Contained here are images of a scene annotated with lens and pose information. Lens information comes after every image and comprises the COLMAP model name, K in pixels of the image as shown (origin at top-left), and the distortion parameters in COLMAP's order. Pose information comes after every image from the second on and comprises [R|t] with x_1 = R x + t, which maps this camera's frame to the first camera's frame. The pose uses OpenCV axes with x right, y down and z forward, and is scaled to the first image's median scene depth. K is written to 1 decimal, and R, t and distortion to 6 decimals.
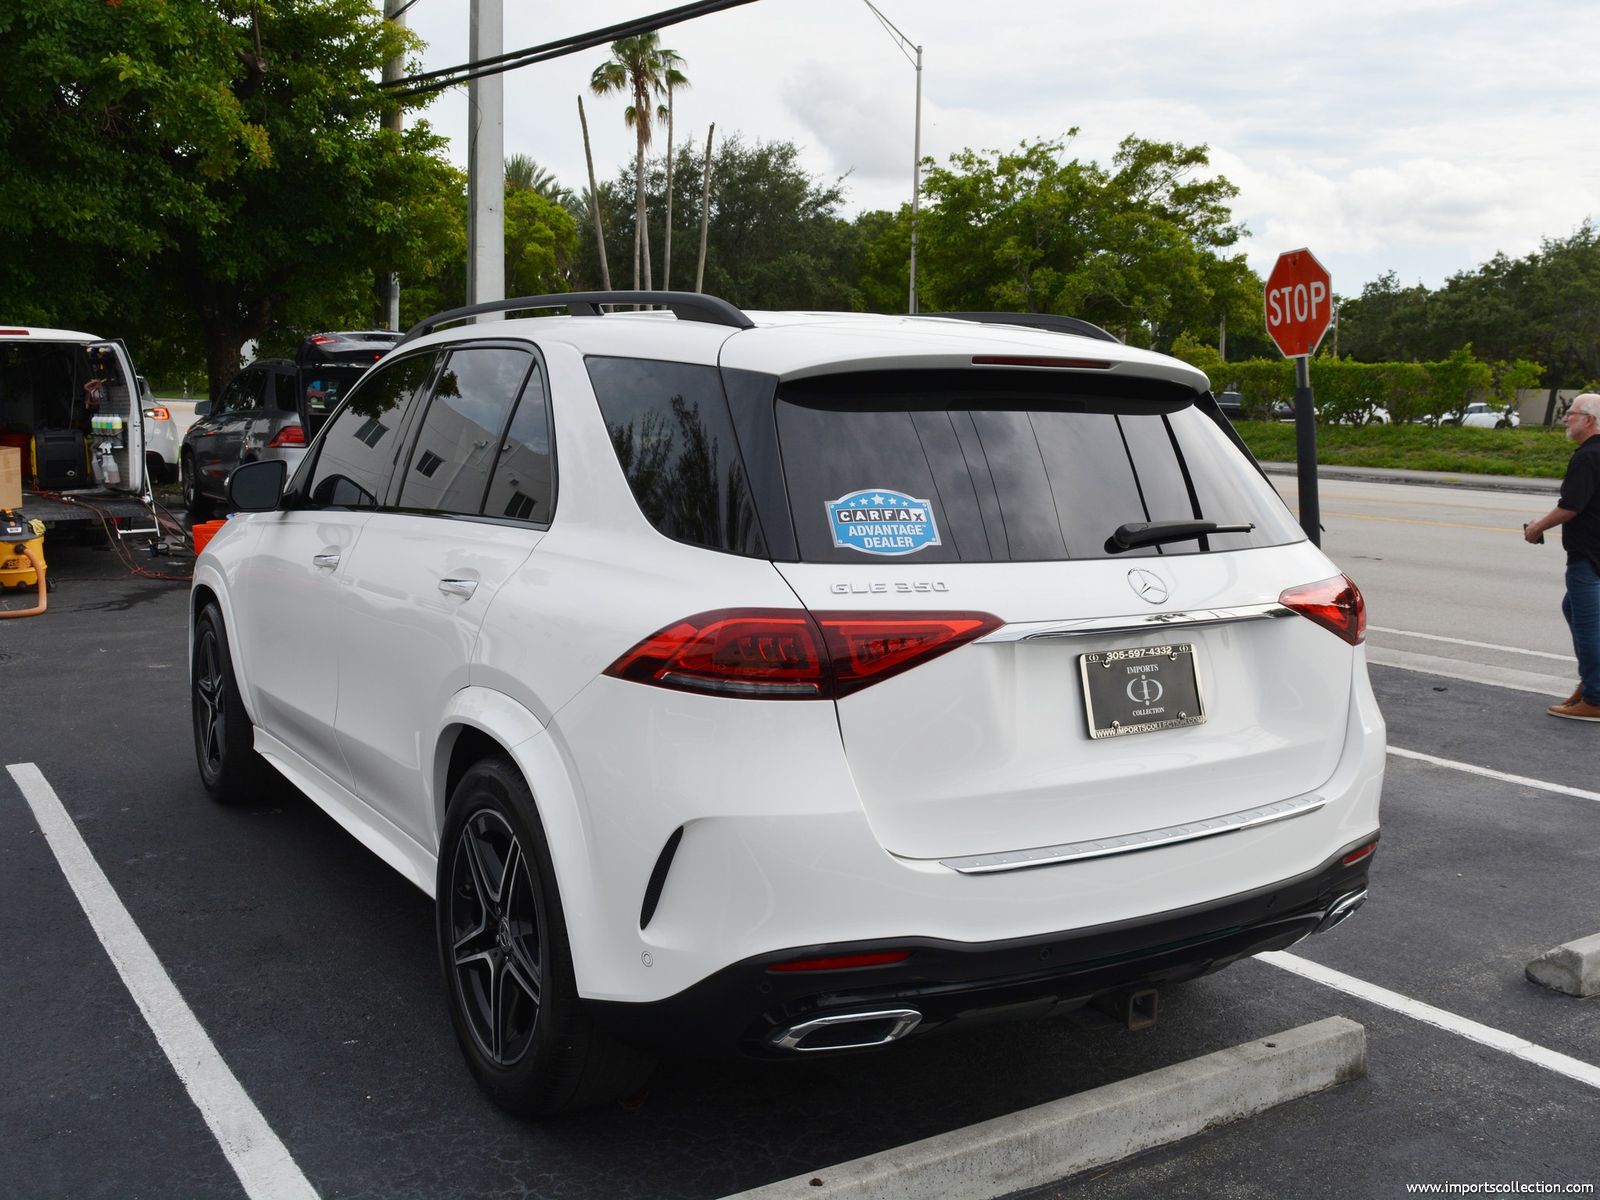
lens RADIAL K [[1556.0, 0, 782.0], [0, 1556.0, 606.7], [0, 0, 1]] dist [-0.079610, 0.012626]
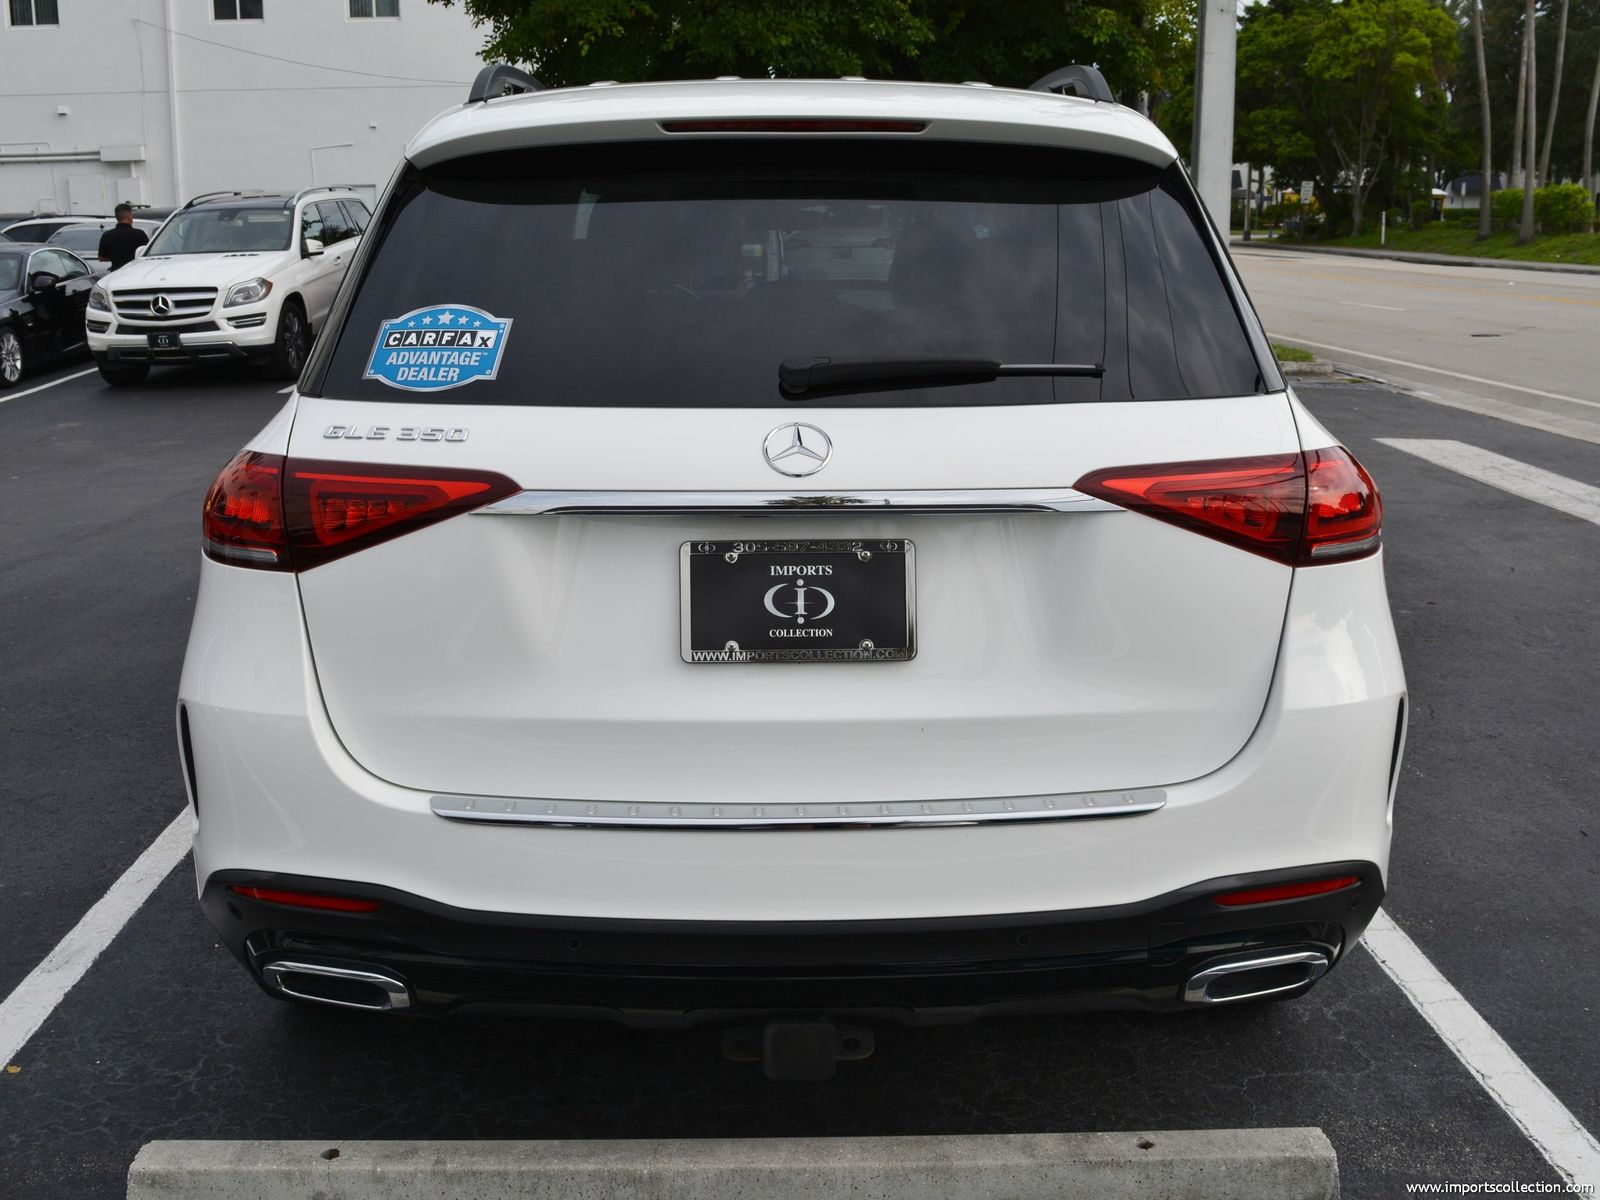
lens RADIAL K [[1621.4, 0, 800.0], [0, 1621.4, 600.0], [0, 0, 1]] dist [-0.084157, 0.008478]
pose [[0.862268, 0.096872, -0.497101, 0.591890], [-0.050538, 0.993095, 0.105864, -0.022906], [0.503924, -0.066161, 0.861210, 0.381095]]
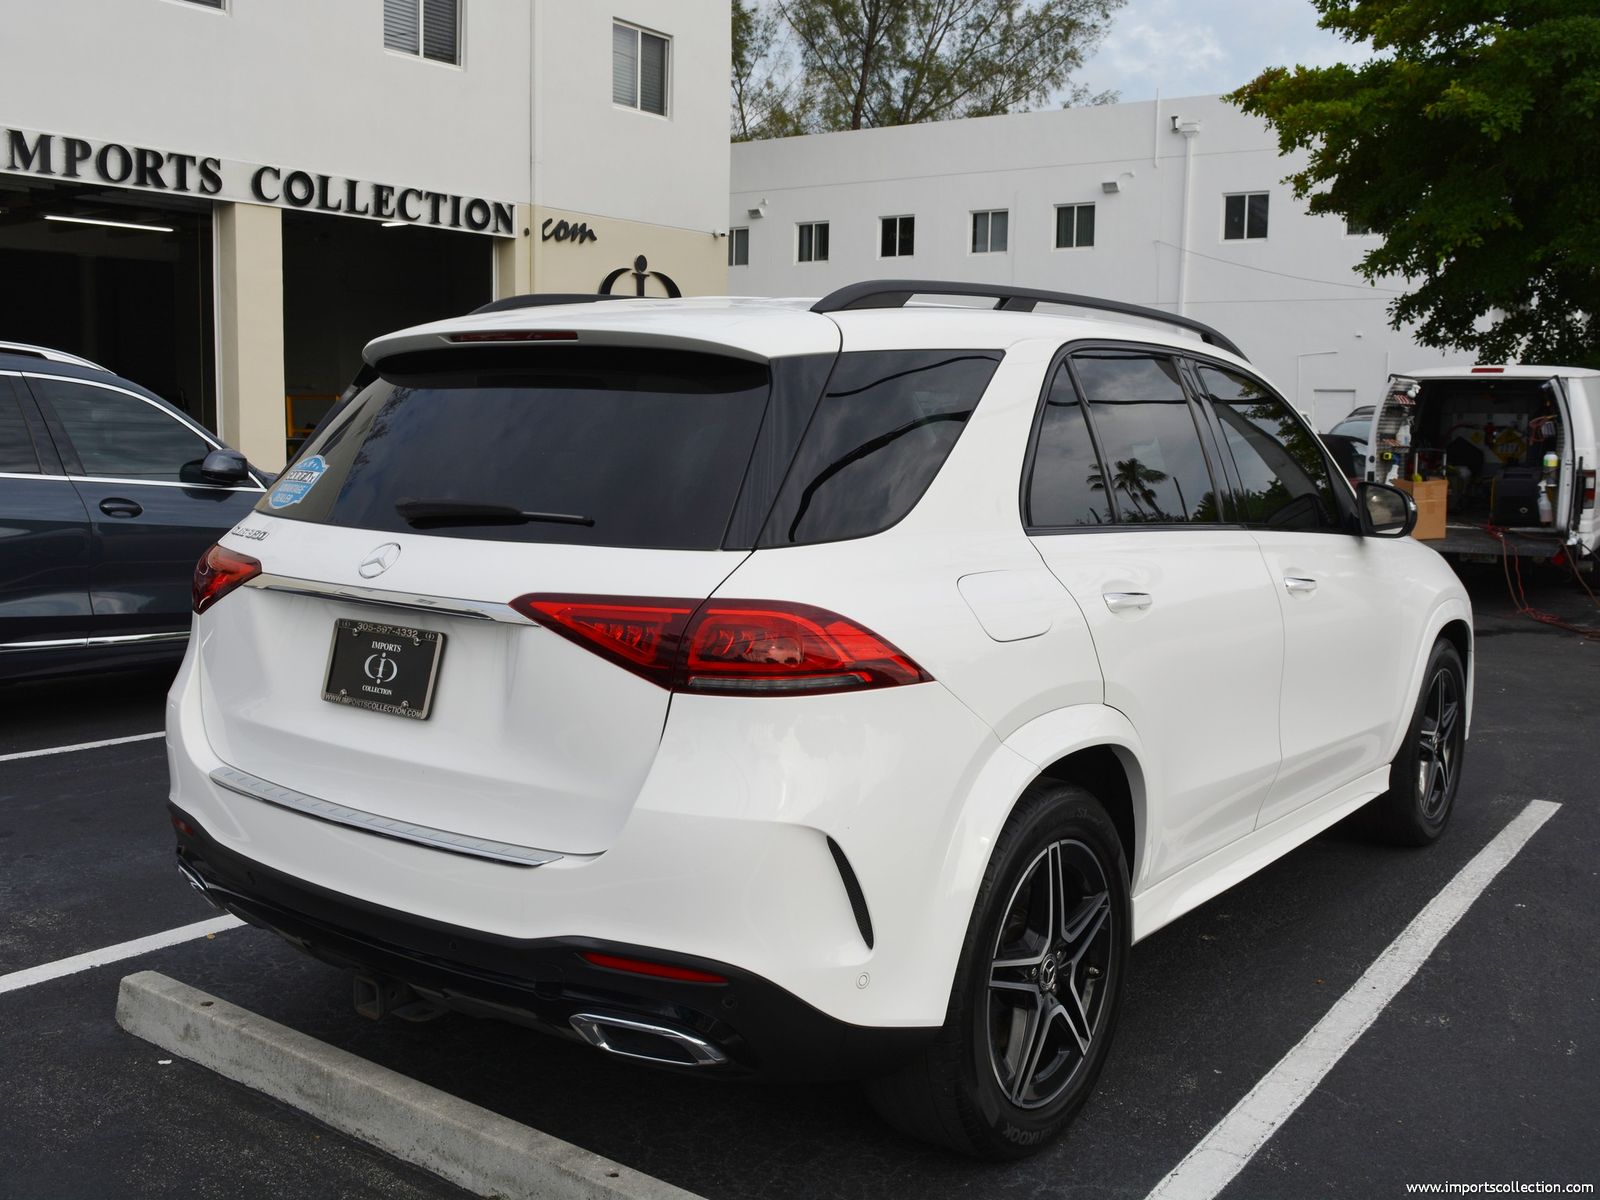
lens RADIAL K [[1556.0, 0, 782.0], [0, 1556.0, 606.7], [0, 0, 1]] dist [-0.079610, 0.012626]
pose [[0.369432, 0.102788, -0.923555, 1.219630], [-0.135625, 0.989185, 0.055840, -0.072525], [0.919307, 0.104628, 0.379377, 0.859326]]
